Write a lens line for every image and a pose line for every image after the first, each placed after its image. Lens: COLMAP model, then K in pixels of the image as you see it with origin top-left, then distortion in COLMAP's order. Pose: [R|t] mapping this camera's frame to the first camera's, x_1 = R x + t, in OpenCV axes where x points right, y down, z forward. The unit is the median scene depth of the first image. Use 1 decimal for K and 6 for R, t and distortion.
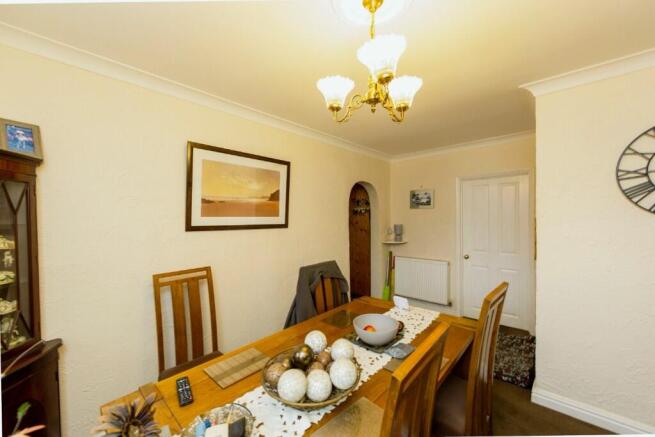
lens RADIAL K [[258.6, 0, 325.9], [0, 258.6, 221.9], [0, 0, 1]] dist [-0.001031, 0.000235]
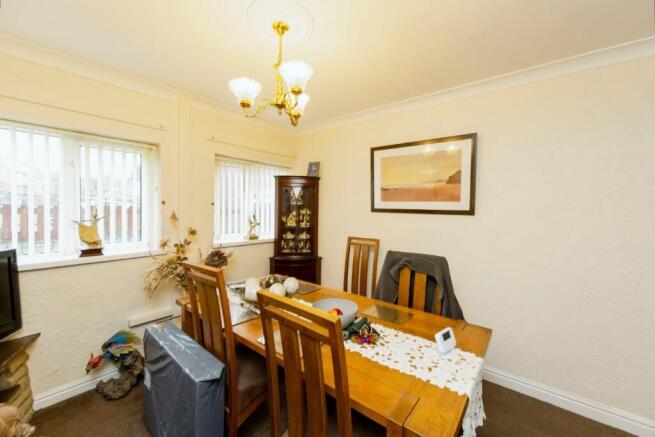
lens RADIAL K [[258.6, 0, 328.1], [0, 258.6, 214.7], [0, 0, 1]] dist [-0.001031, 0.000235]
pose [[0.064890, 0.044158, -0.996915, 0.769552], [-0.027808, 0.998712, 0.042427, -0.000818], [0.997505, 0.024969, 0.066035, 0.601220]]
